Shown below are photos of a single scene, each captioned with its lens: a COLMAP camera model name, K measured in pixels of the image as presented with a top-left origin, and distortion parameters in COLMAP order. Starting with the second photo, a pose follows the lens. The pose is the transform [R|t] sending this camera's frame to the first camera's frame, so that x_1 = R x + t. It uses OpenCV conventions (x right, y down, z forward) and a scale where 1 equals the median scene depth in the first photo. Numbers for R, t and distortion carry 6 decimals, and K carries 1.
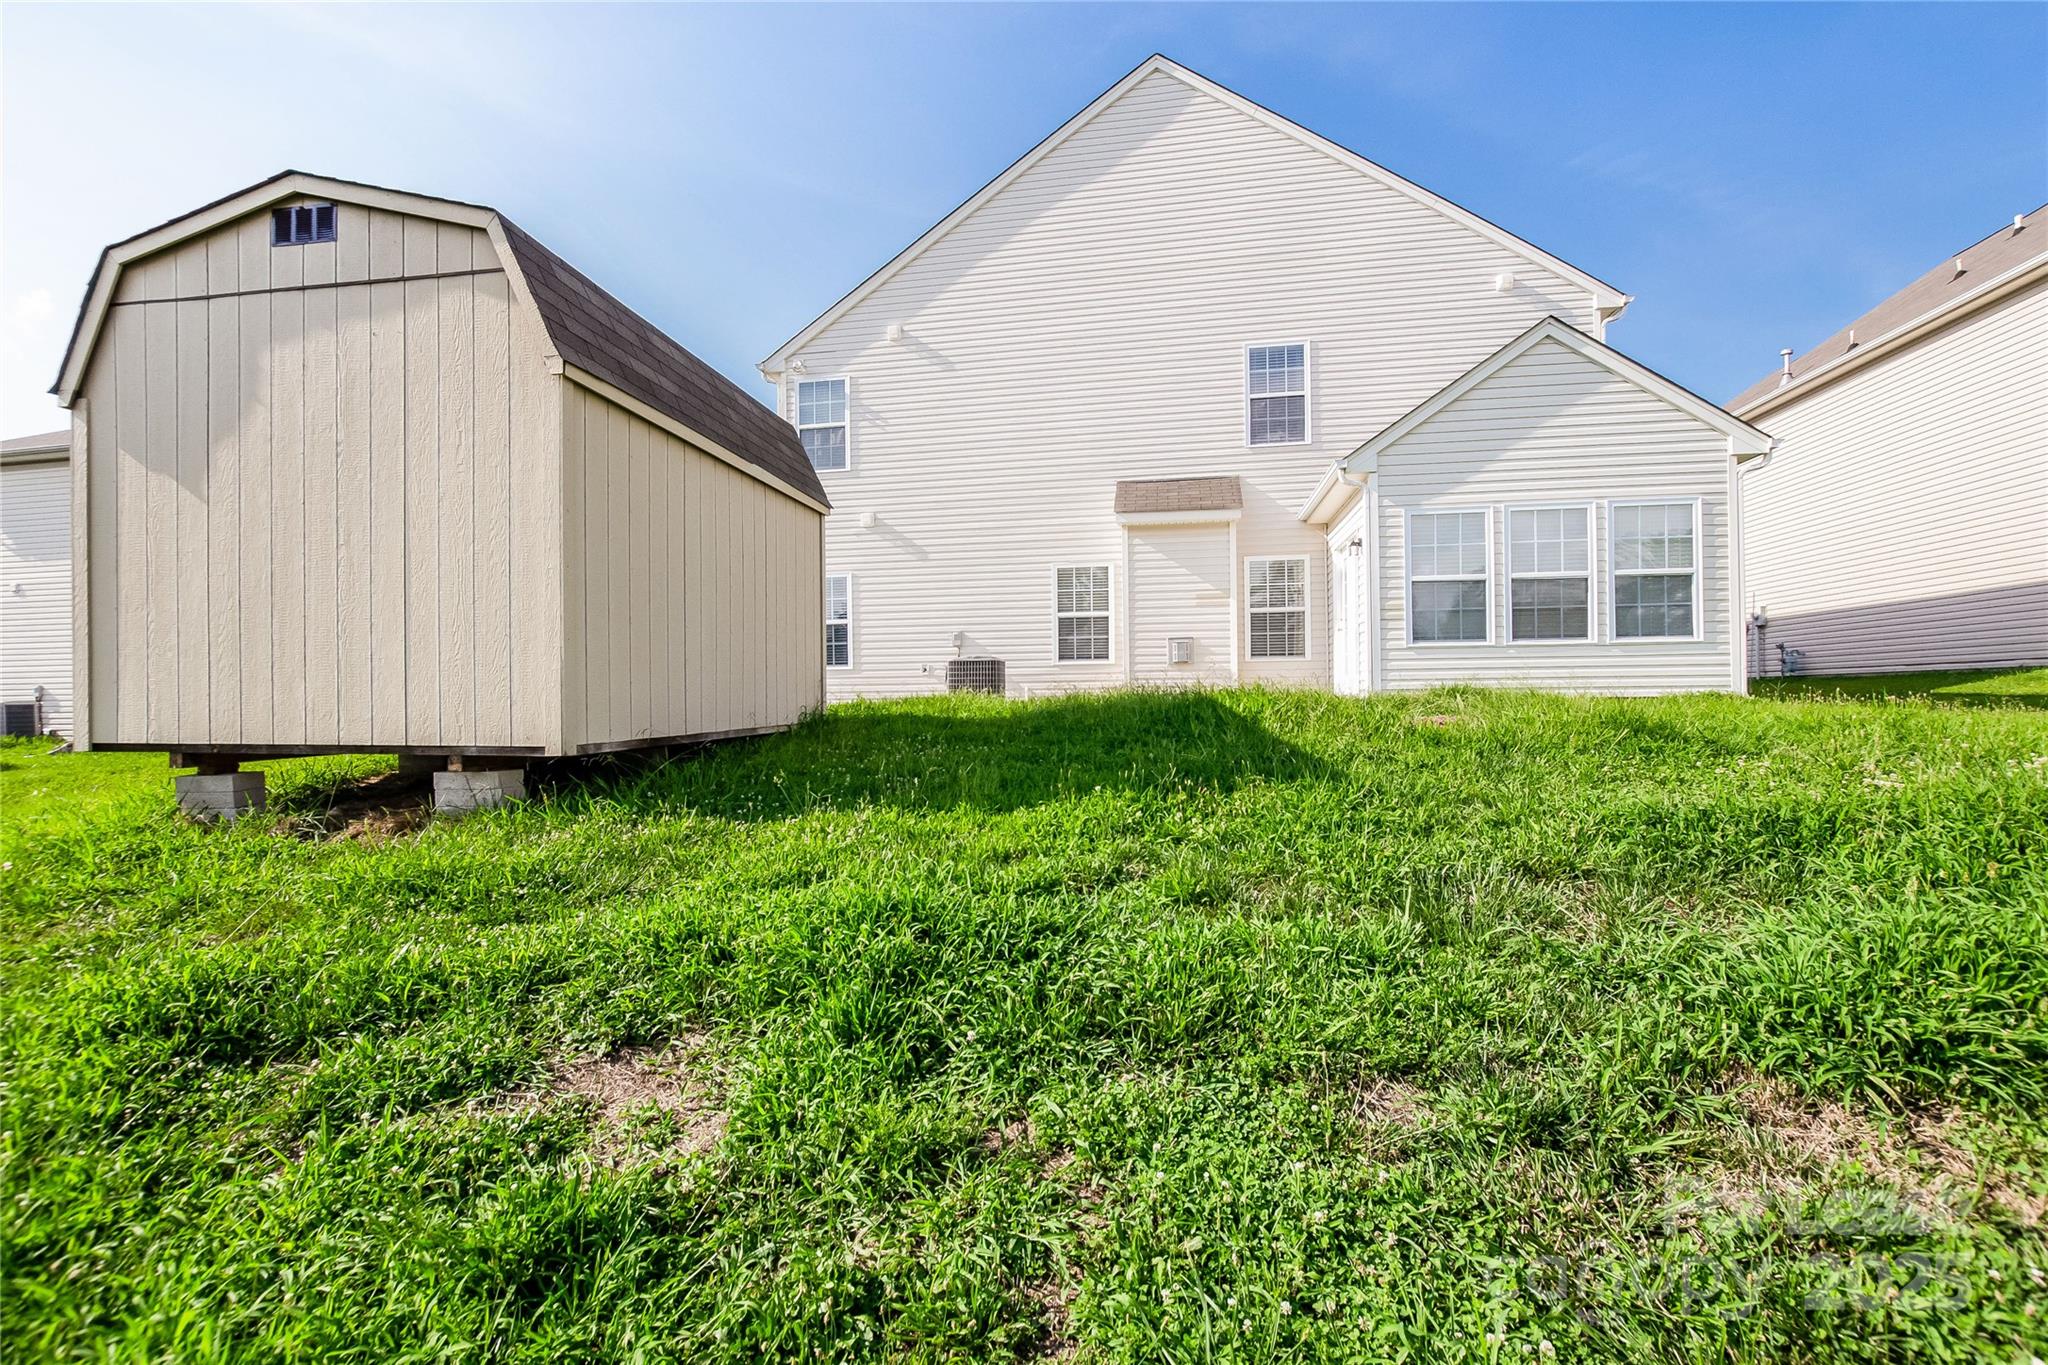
lens RADIAL K [[893.2, 0, 1016.1], [0, 893.2, 694.6], [0, 0, 1]] dist [0.000346, 0.000024]
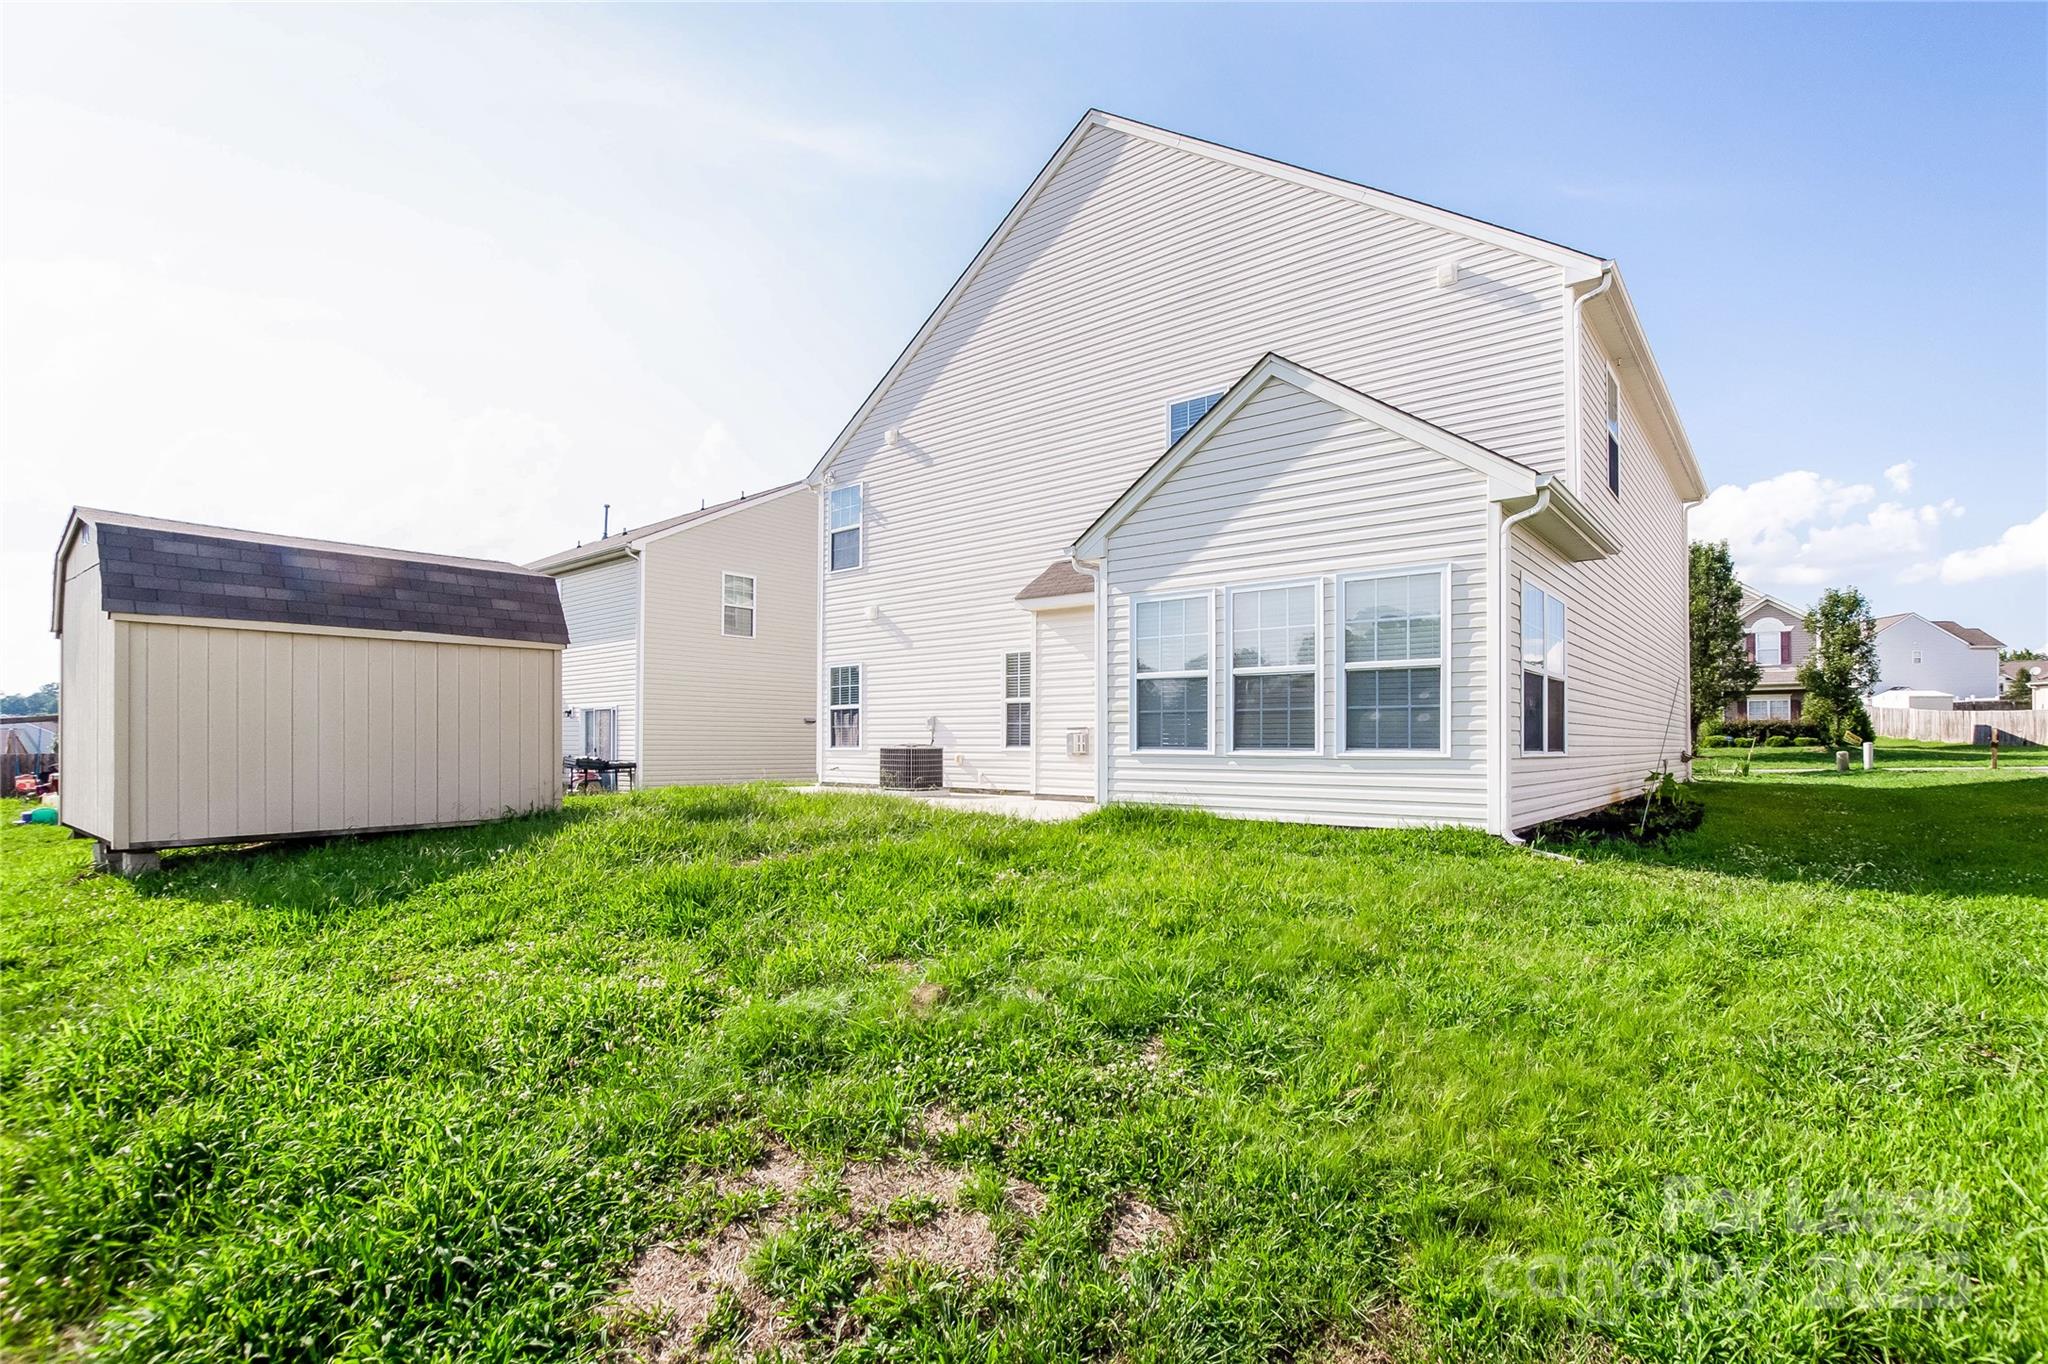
lens RADIAL K [[930.6, 0, 1028.5], [0, 930.6, 729.7], [0, 0, 1]] dist [-0.002823, -0.000236]
pose [[0.876801, 0.005893, -0.480818, 0.794088], [-0.010135, 0.999929, -0.006226, -0.071005], [0.480747, 0.010333, 0.876799, 0.150436]]
